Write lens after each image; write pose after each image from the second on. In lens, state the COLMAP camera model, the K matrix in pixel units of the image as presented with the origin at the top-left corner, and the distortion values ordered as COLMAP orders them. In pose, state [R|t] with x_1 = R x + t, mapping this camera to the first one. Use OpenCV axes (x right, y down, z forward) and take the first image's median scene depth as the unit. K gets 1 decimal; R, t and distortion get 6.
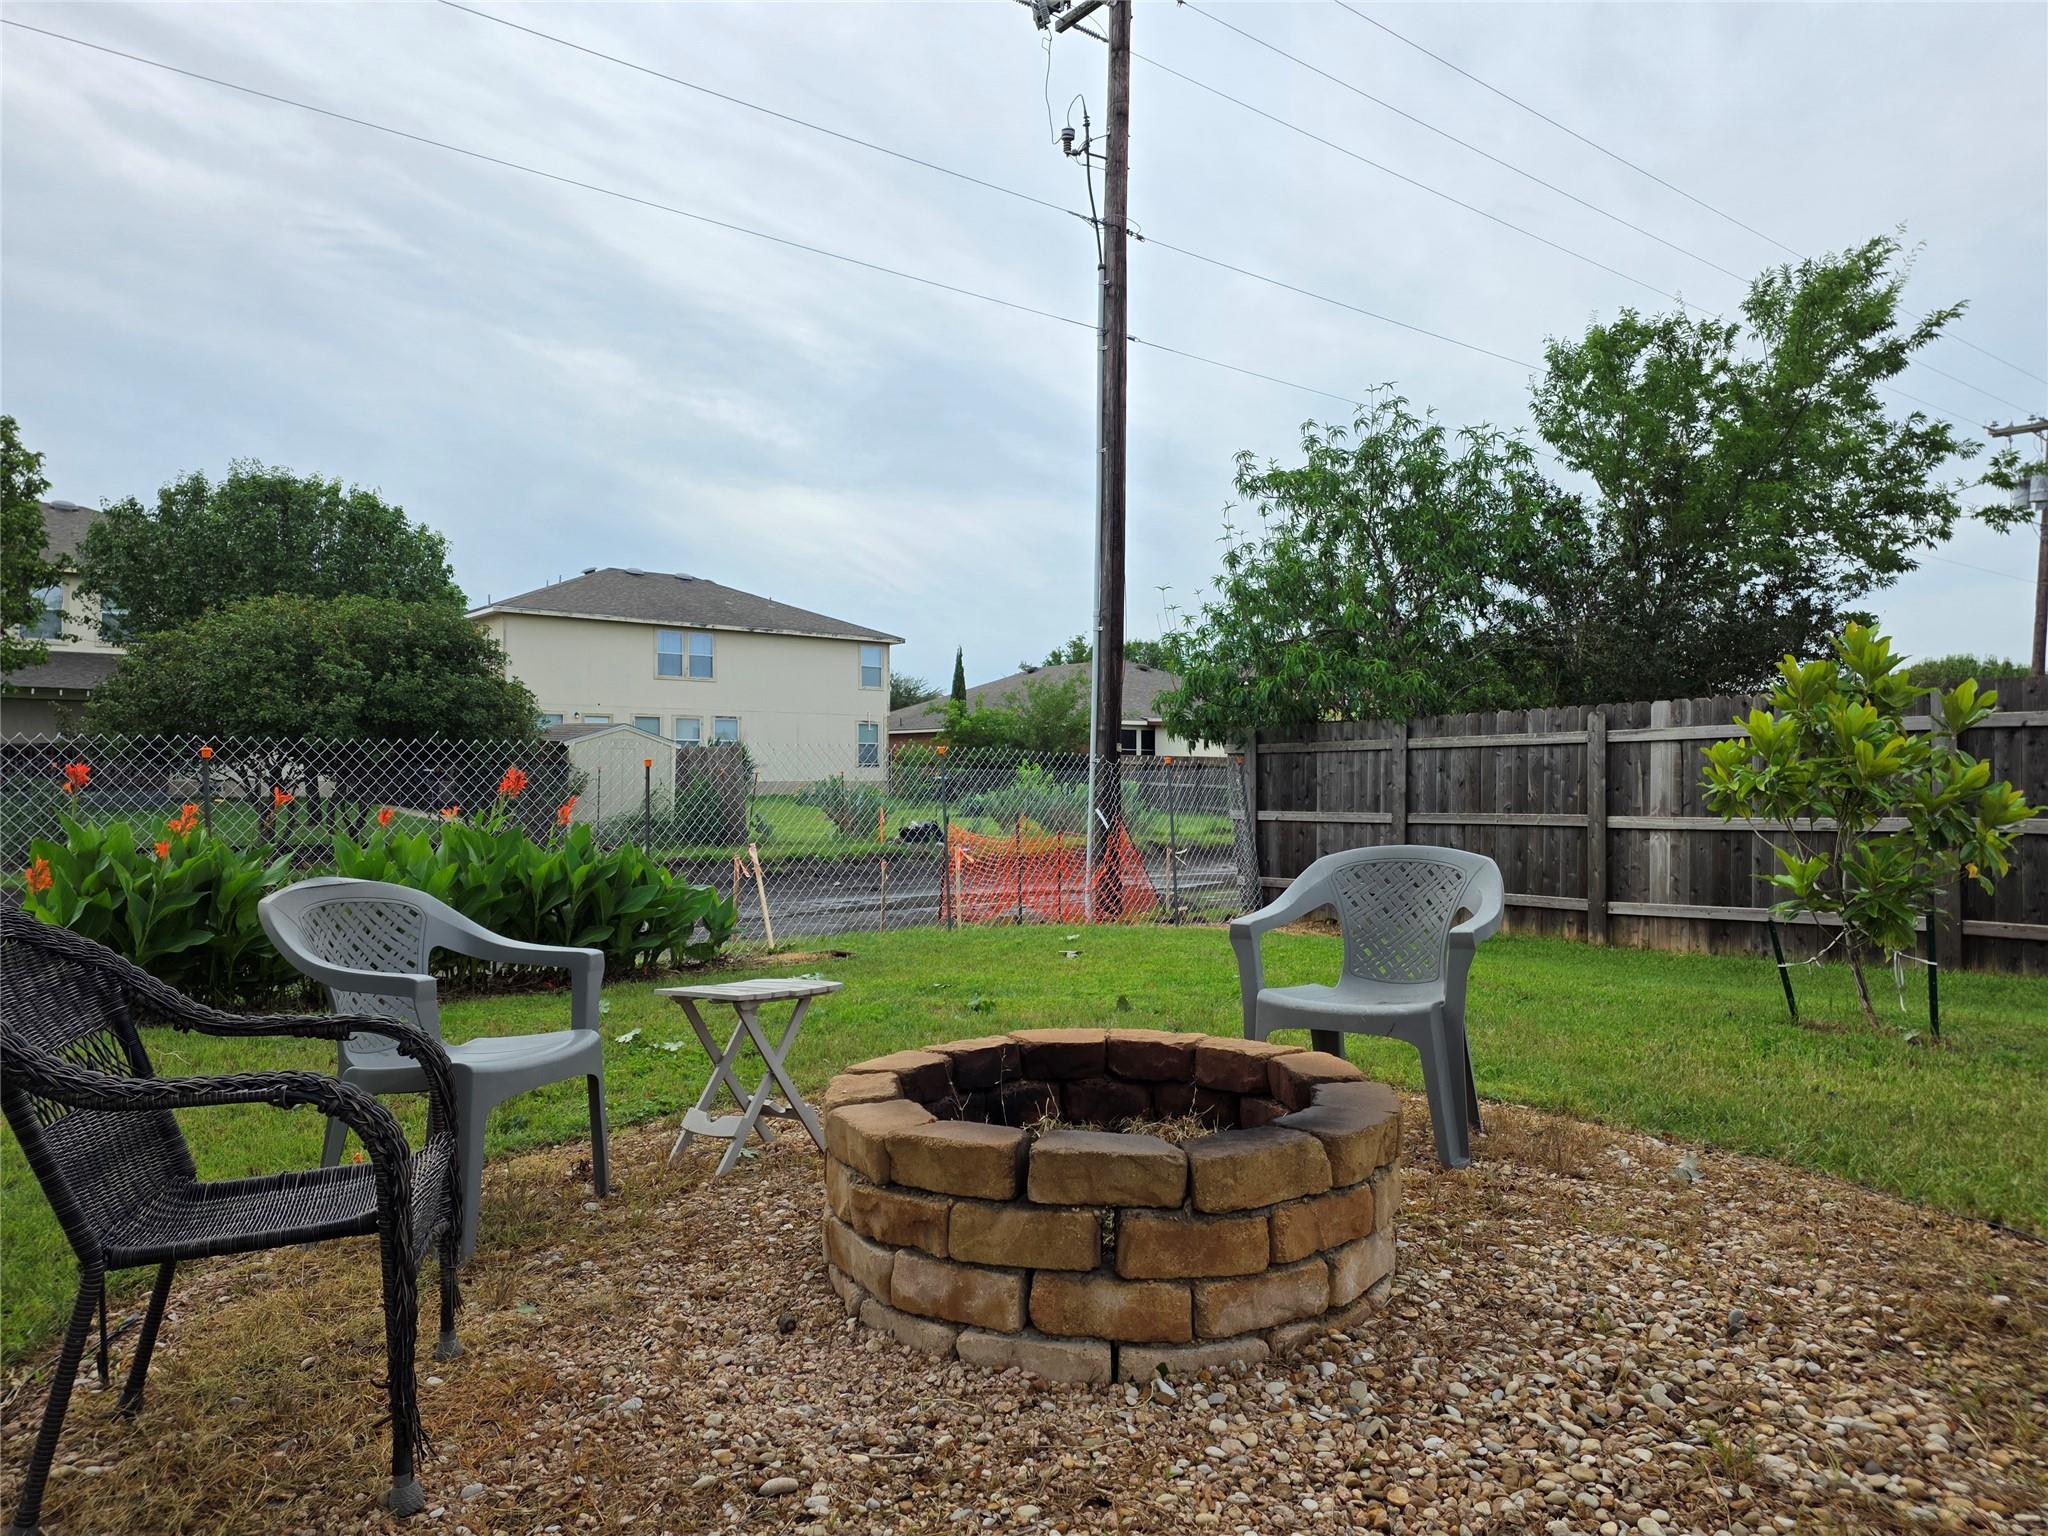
lens RADIAL K [[1355.5, 0, 1022.7], [0, 1355.5, 768.6], [0, 0, 1]] dist [0.069405, -0.059147]
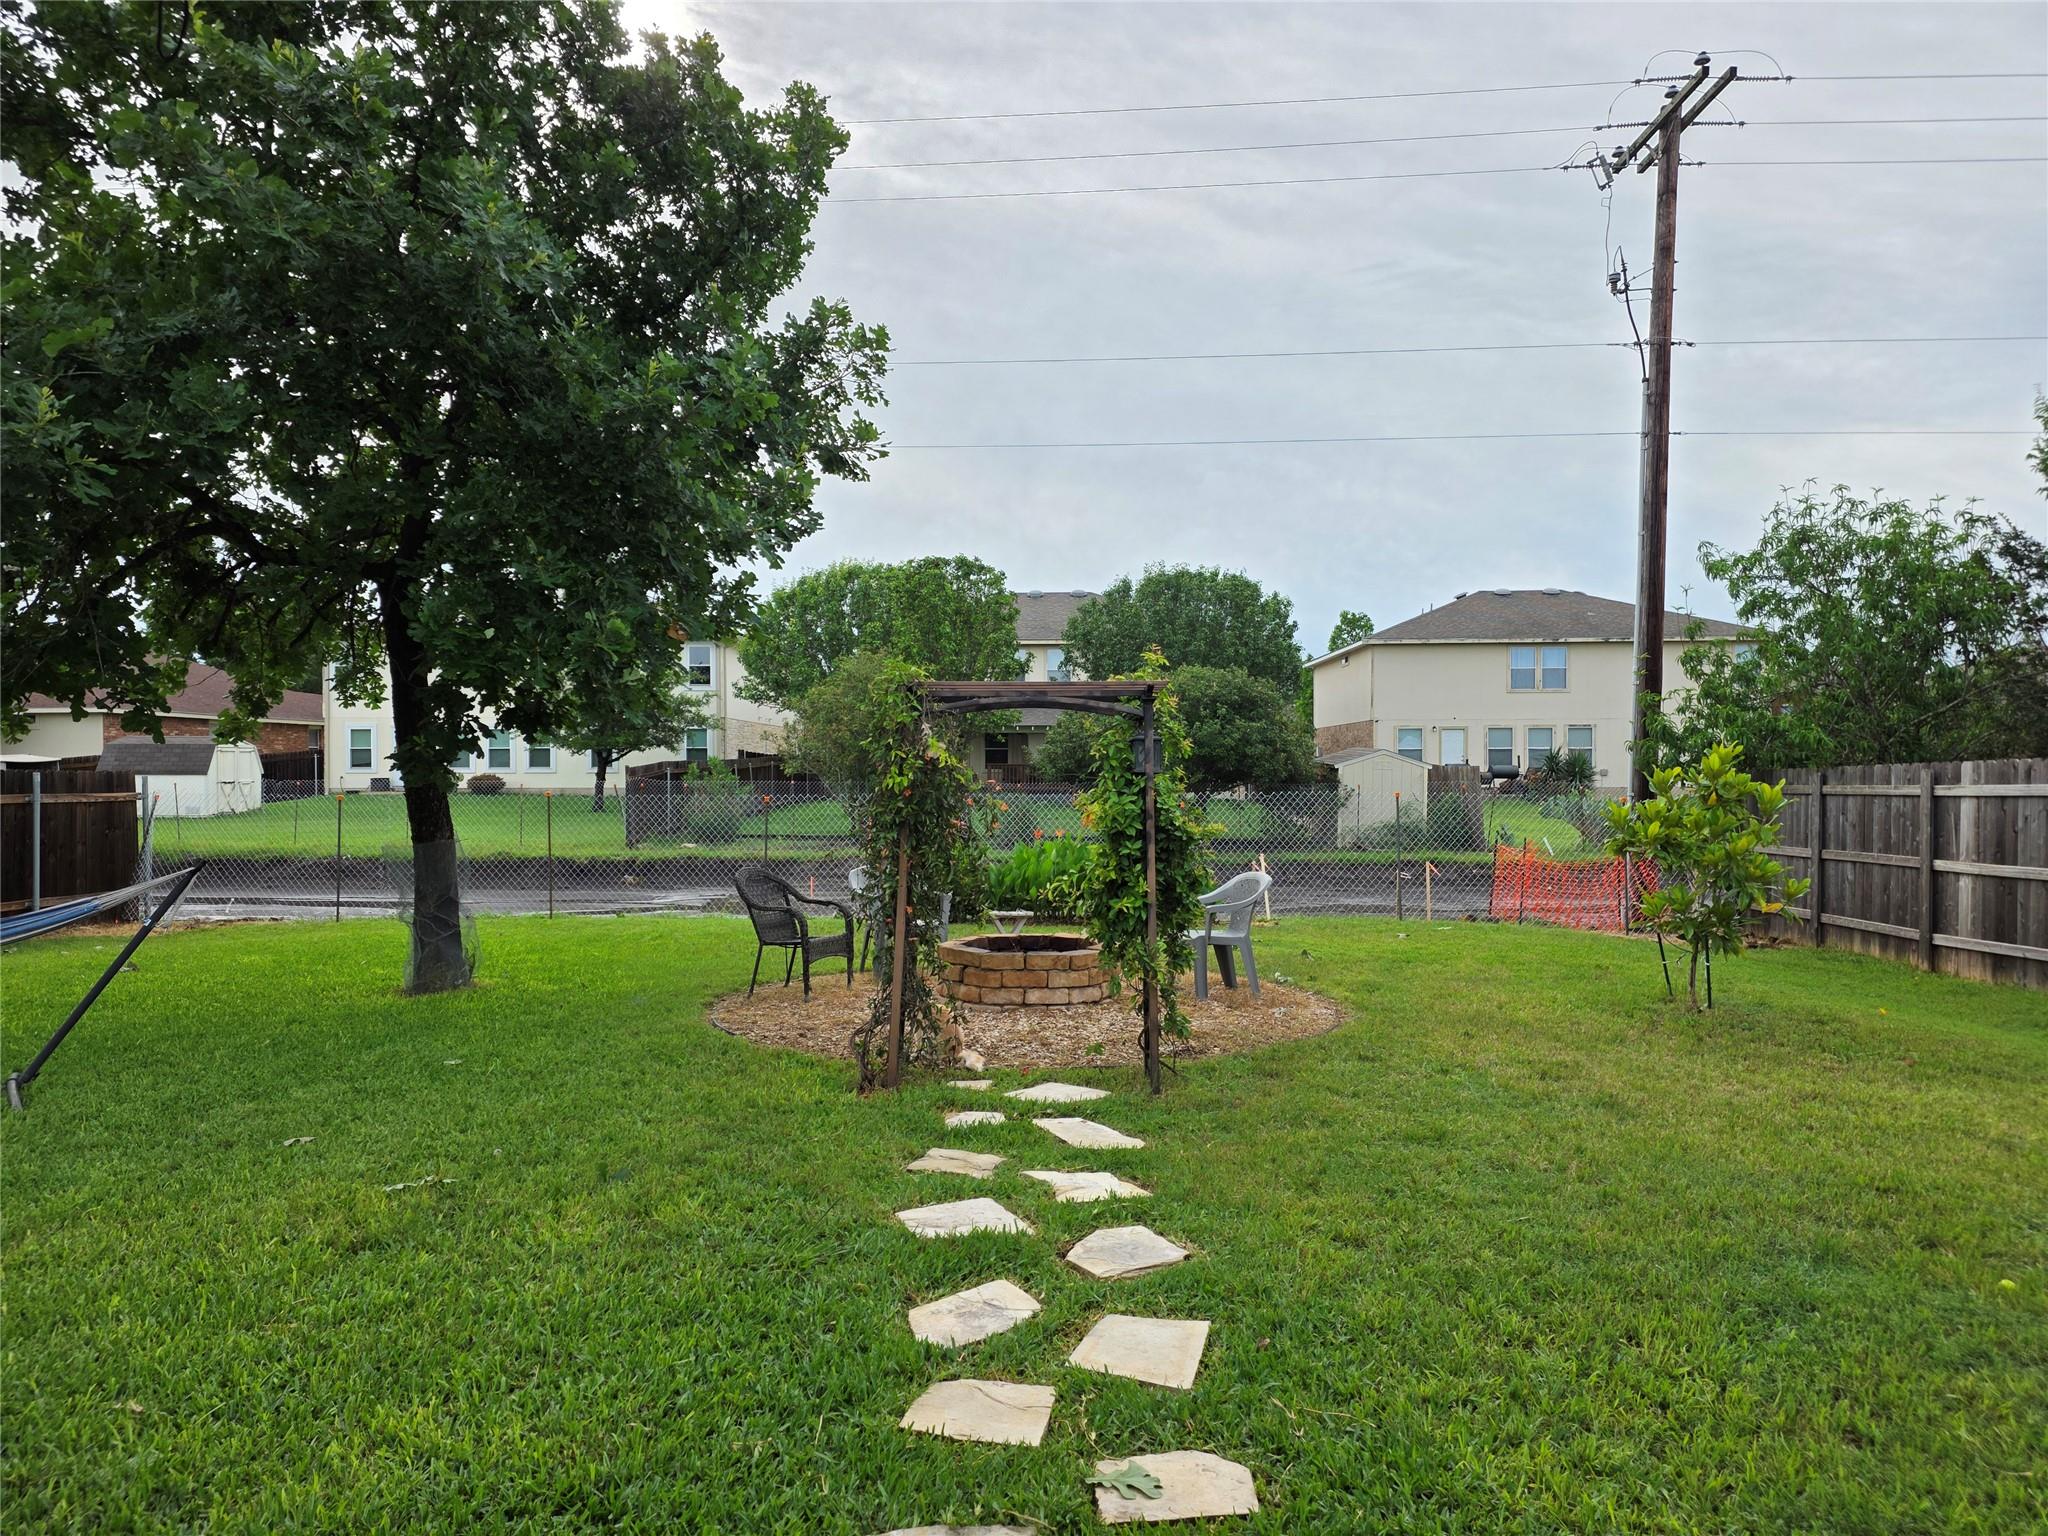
lens RADIAL K [[1372.8, 0, 1011.2], [0, 1372.8, 770.2], [0, 0, 1]] dist [0.000478, -0.001878]
pose [[0.754558, -0.002272, -0.656229, 0.511340], [0.008873, 0.999938, 0.006742, -0.047183], [0.656173, -0.010910, 0.754531, -0.326680]]
